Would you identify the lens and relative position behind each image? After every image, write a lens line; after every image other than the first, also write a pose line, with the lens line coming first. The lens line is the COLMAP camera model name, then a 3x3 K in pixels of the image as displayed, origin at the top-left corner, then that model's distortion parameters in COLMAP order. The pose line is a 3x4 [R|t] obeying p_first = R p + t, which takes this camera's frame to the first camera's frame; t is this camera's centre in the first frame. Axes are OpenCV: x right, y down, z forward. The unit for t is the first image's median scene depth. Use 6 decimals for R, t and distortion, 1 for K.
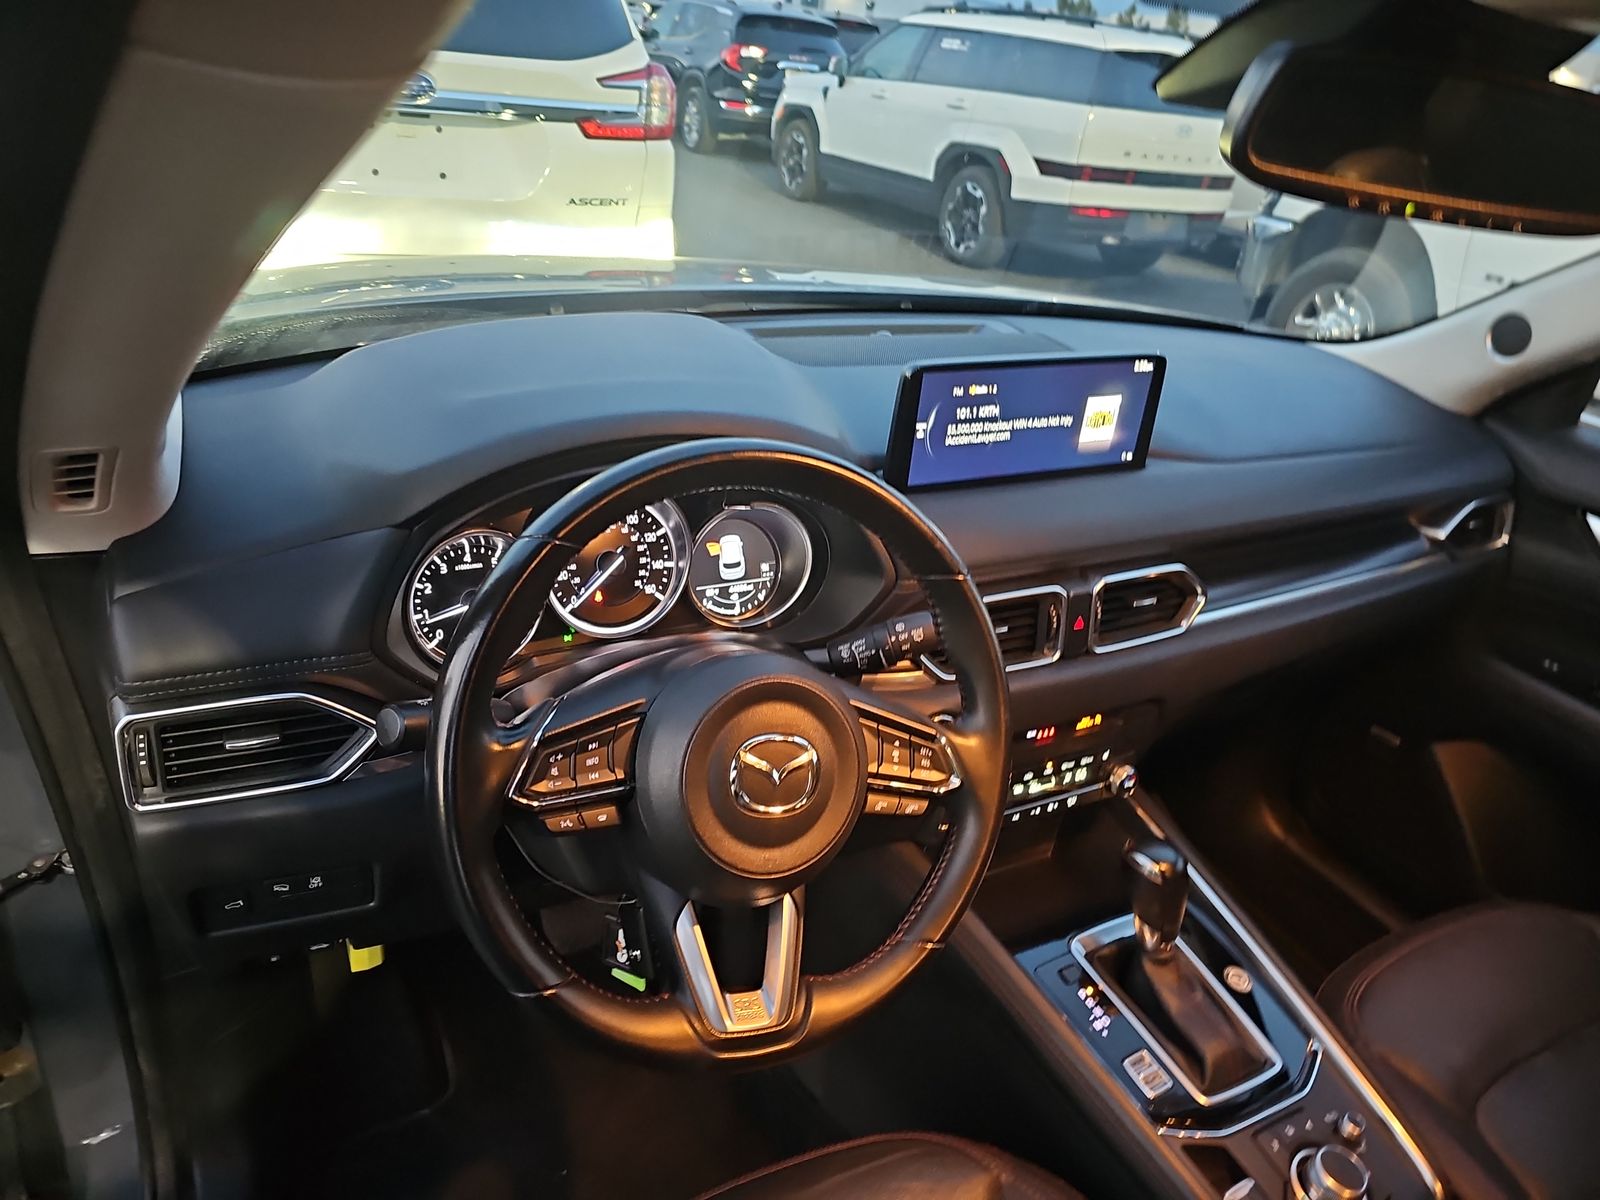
lens RADIAL K [[1066.2, 0, 785.2], [0, 1066.2, 601.1], [0, 0, 1]] dist [0.071679, -0.107486]
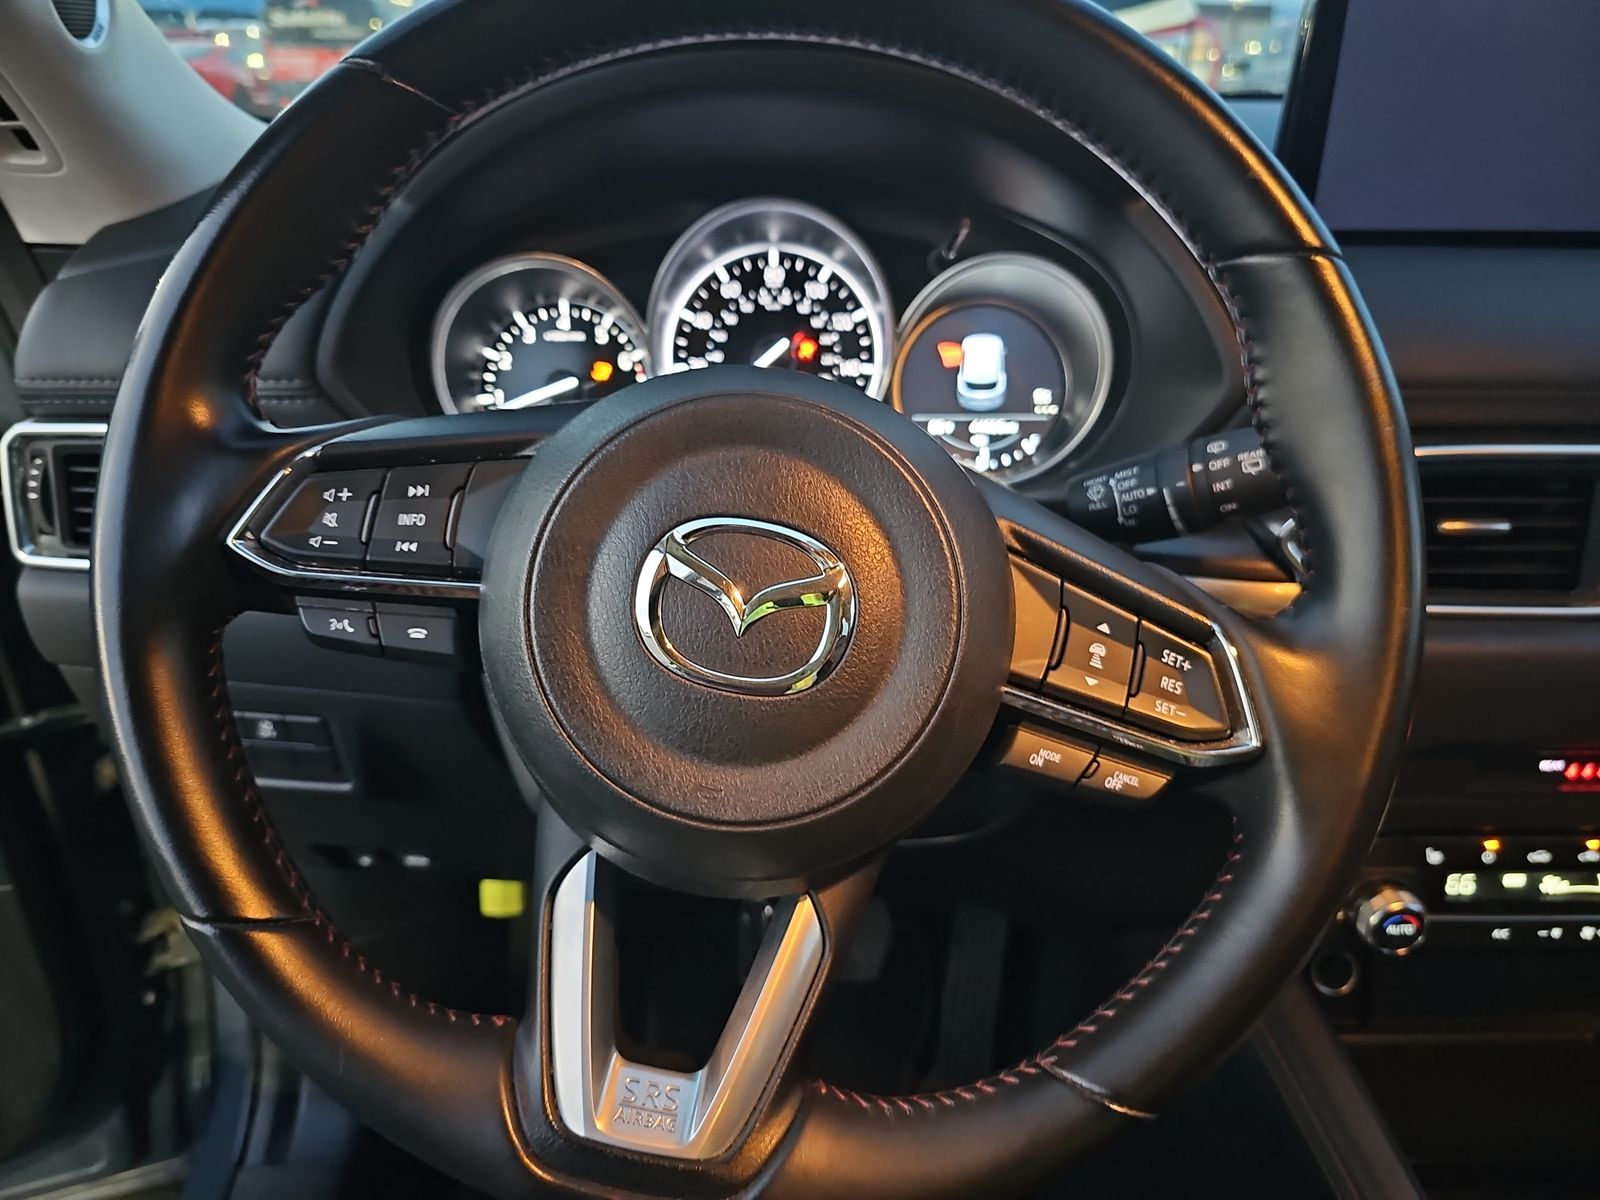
lens RADIAL K [[1066.2, 0, 785.2], [0, 1066.2, 601.1], [0, 0, 1]] dist [0.071679, -0.107486]
pose [[0.874806, 0.114677, -0.470706, 0.173423], [-0.143838, 0.989251, -0.026314, 0.134557], [0.462629, 0.090725, 0.881897, 0.478926]]
